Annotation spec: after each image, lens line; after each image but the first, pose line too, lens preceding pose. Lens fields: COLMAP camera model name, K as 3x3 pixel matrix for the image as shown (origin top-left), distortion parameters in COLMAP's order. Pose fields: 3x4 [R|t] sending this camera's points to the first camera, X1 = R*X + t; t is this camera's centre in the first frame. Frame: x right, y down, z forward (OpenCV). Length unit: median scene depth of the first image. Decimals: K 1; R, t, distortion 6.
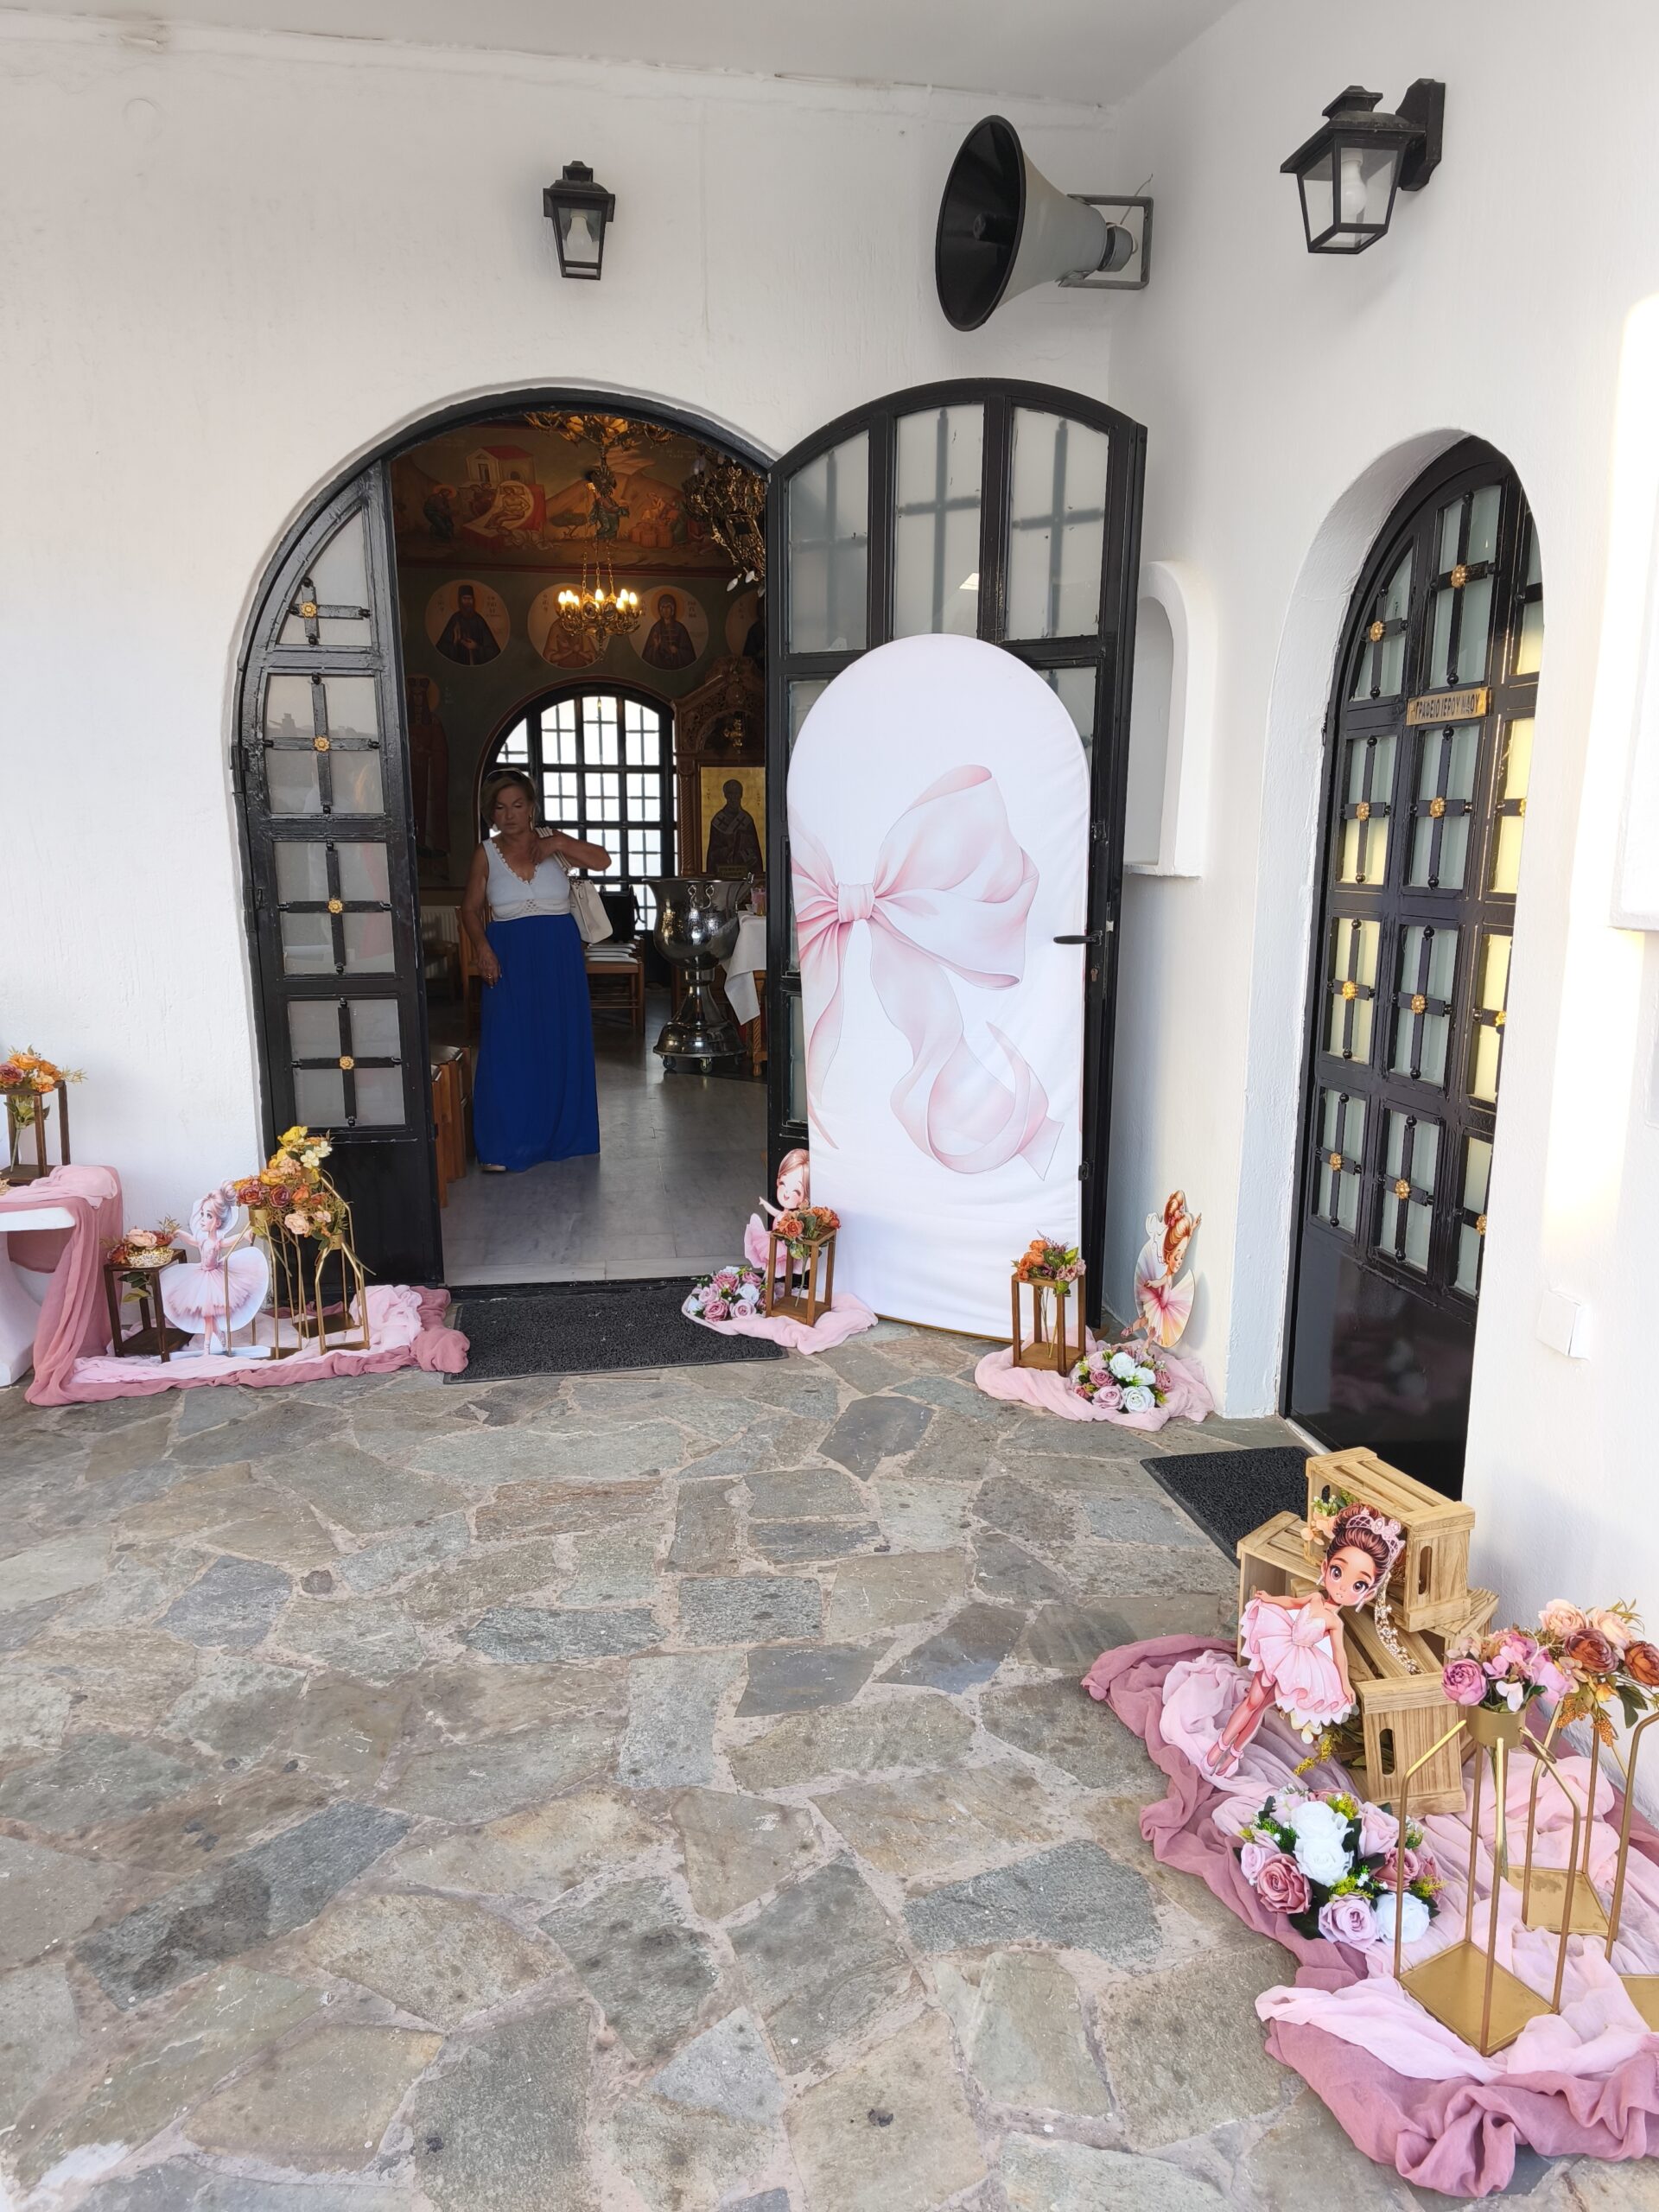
lens RADIAL K [[1467.1, 0, 828.1], [0, 1467.1, 1117.3], [0, 0, 1]] dist [0.038222, -0.007186]
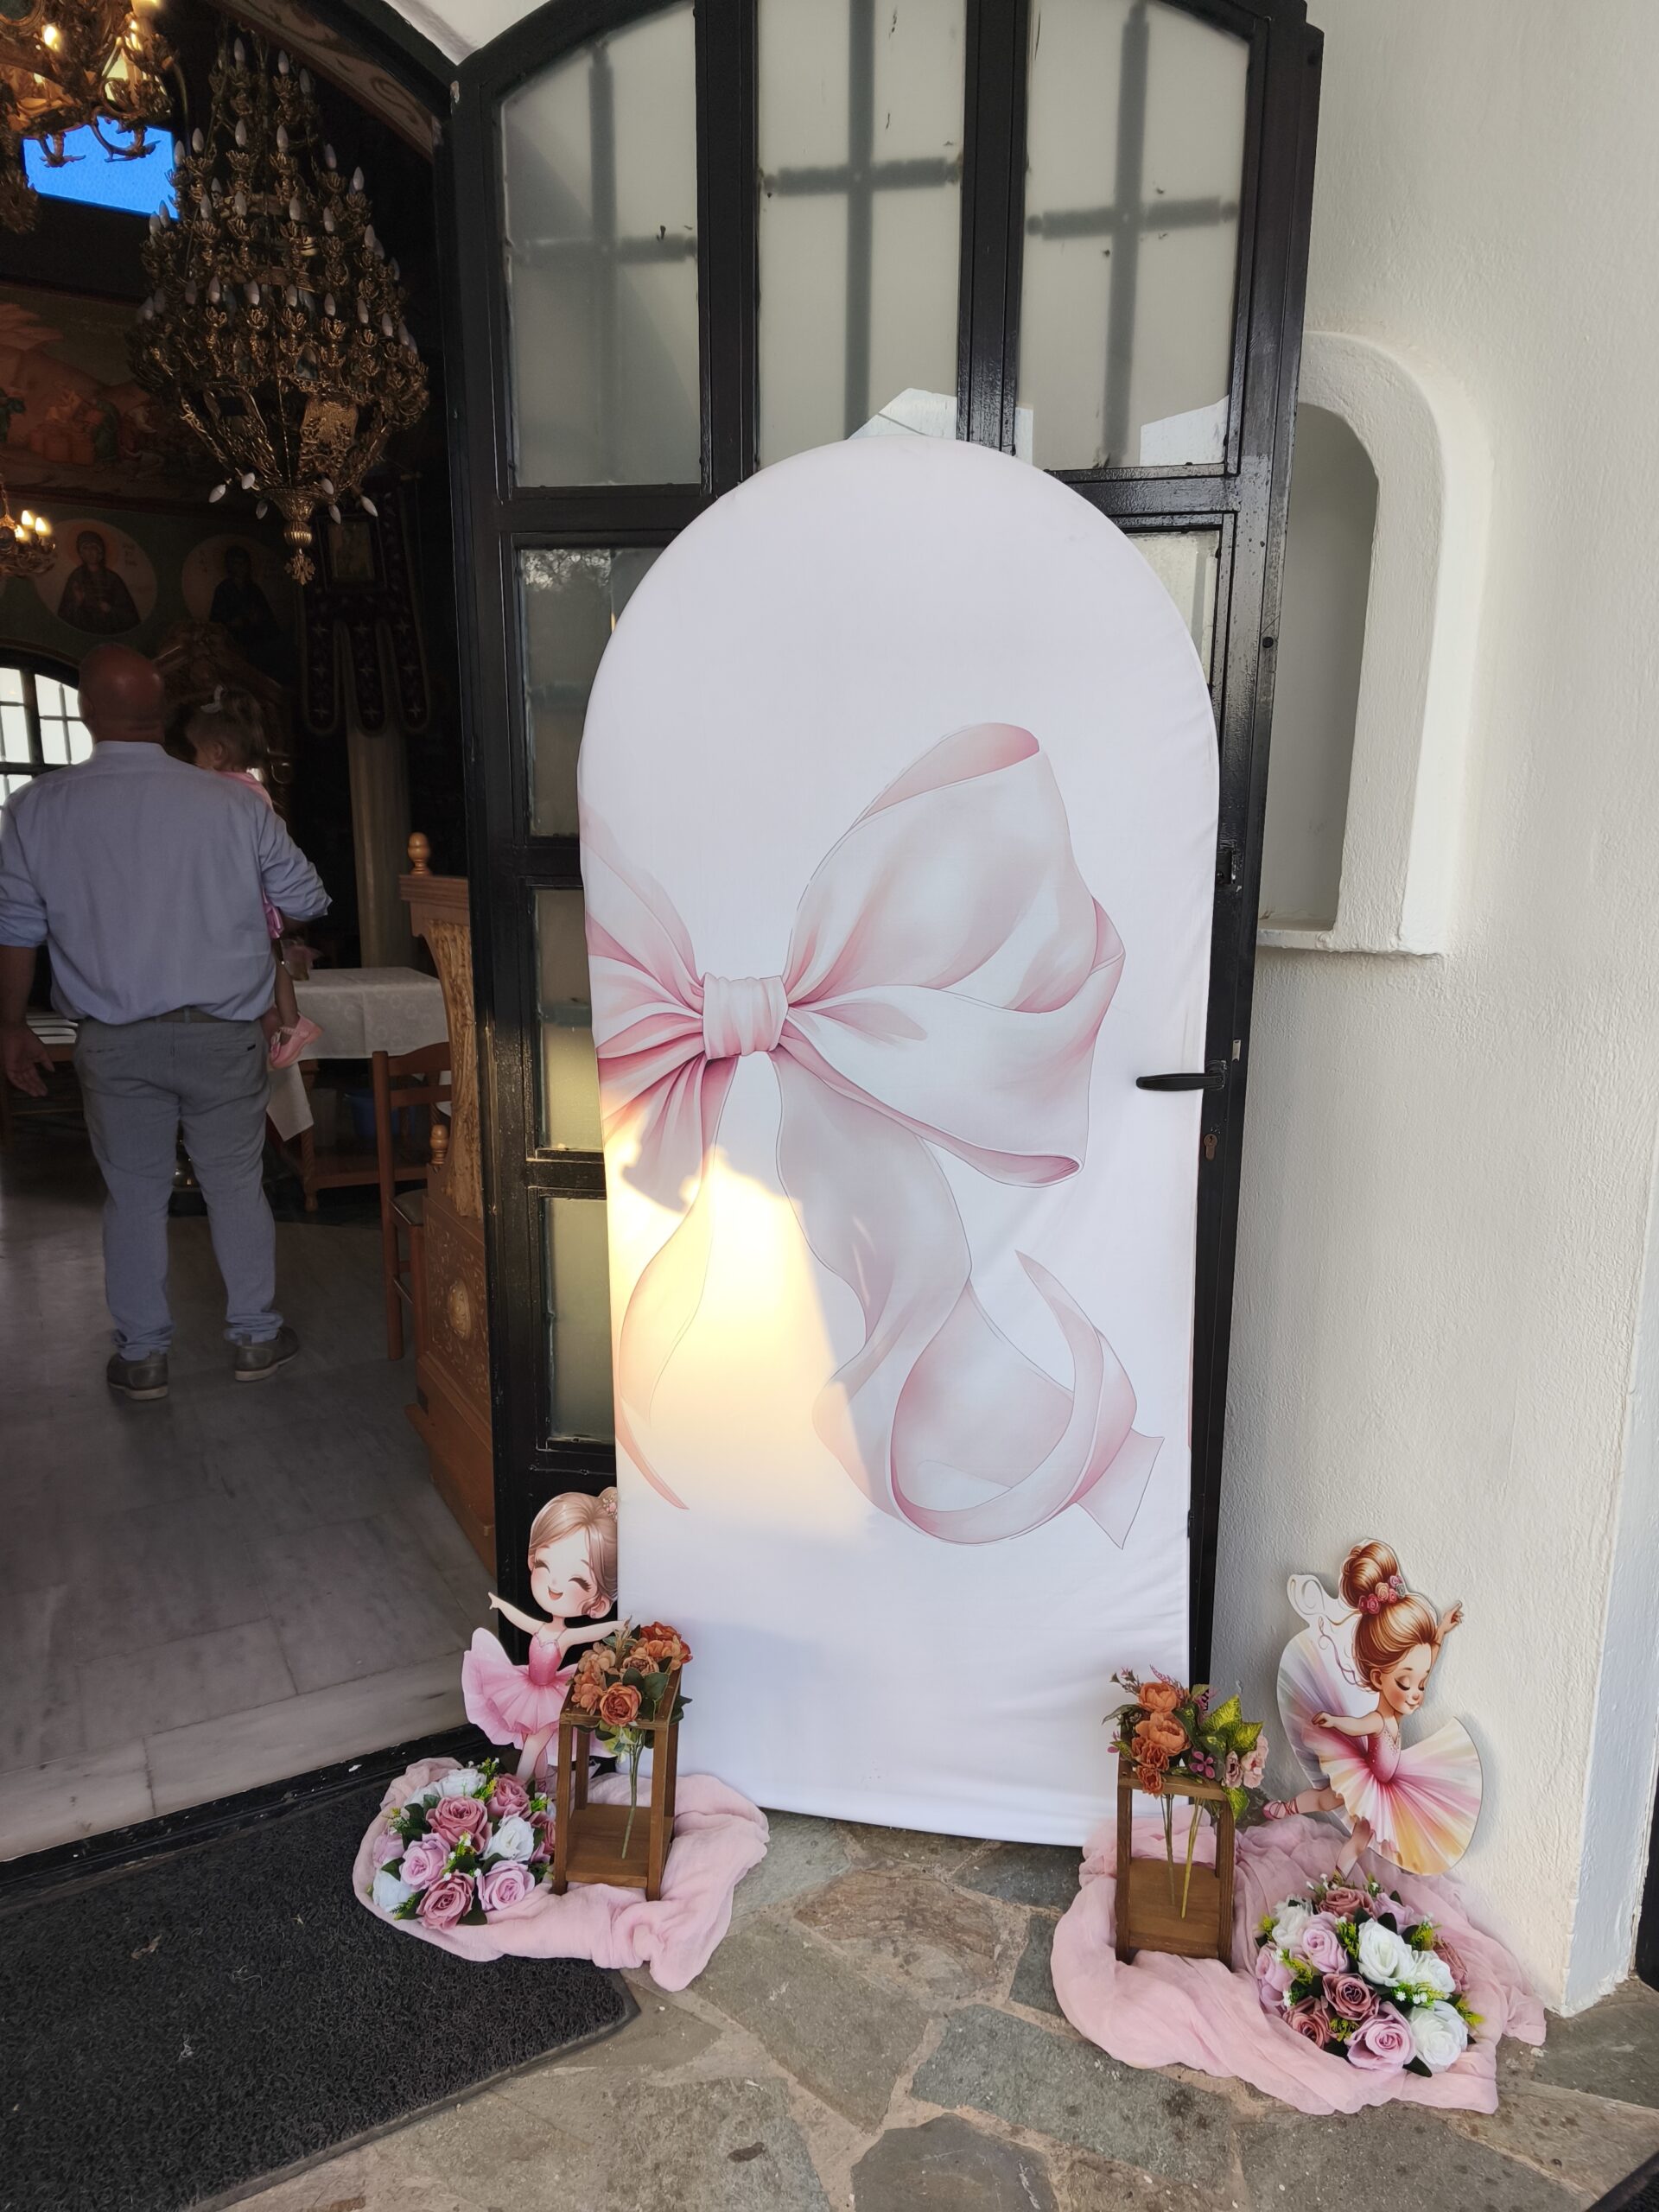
lens RADIAL K [[1467.1, 0, 828.2], [0, 1467.1, 1131.3], [0, 0, 1]] dist [0.038222, -0.007186]
pose [[0.936767, -0.062015, 0.344416, -0.109687], [0.064416, 0.997913, 0.004481, -0.103292], [-0.343975, 0.017989, 0.938807, 0.521614]]
